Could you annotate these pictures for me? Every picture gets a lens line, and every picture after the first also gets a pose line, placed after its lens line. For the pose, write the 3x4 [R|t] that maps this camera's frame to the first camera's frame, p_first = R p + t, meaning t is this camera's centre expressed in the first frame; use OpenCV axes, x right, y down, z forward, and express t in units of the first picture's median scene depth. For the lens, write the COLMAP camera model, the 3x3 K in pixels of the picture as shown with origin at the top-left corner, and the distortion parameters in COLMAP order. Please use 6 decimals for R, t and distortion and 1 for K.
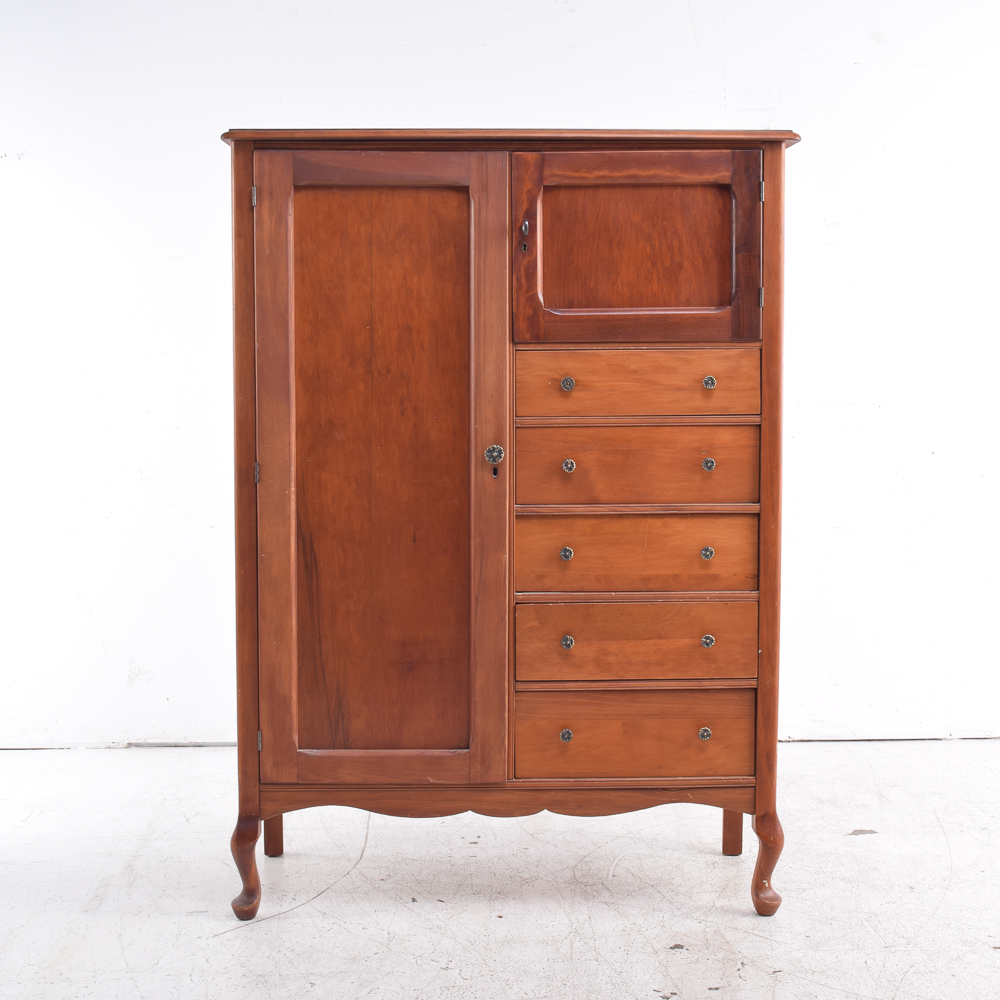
lens RADIAL K [[1955.4, 0, 521.0], [0, 1955.4, 517.0], [0, 0, 1]] dist [-0.040340, 0.000000]
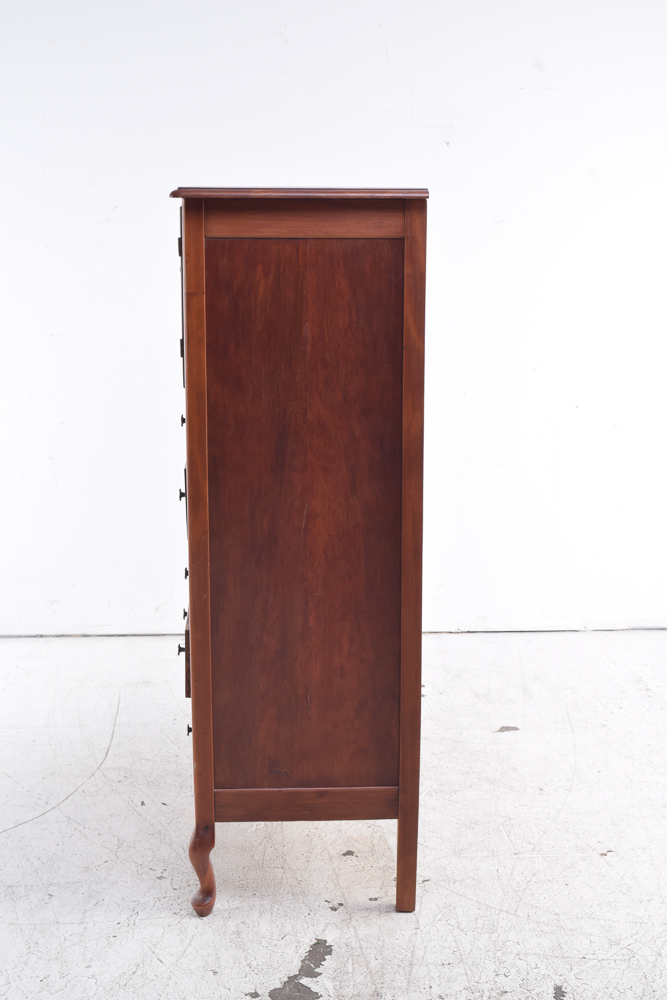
lens RADIAL K [[1466.8, 0, 334.7], [0, 1466.8, 517.4], [0, 0, 1]] dist [-0.006228, 0.000000]
pose [[0.999614, 0.003800, 0.027508, 0.043149], [-0.006974, 0.993201, 0.116201, -0.099756], [-0.026880, -0.116348, 0.992845, 0.089454]]
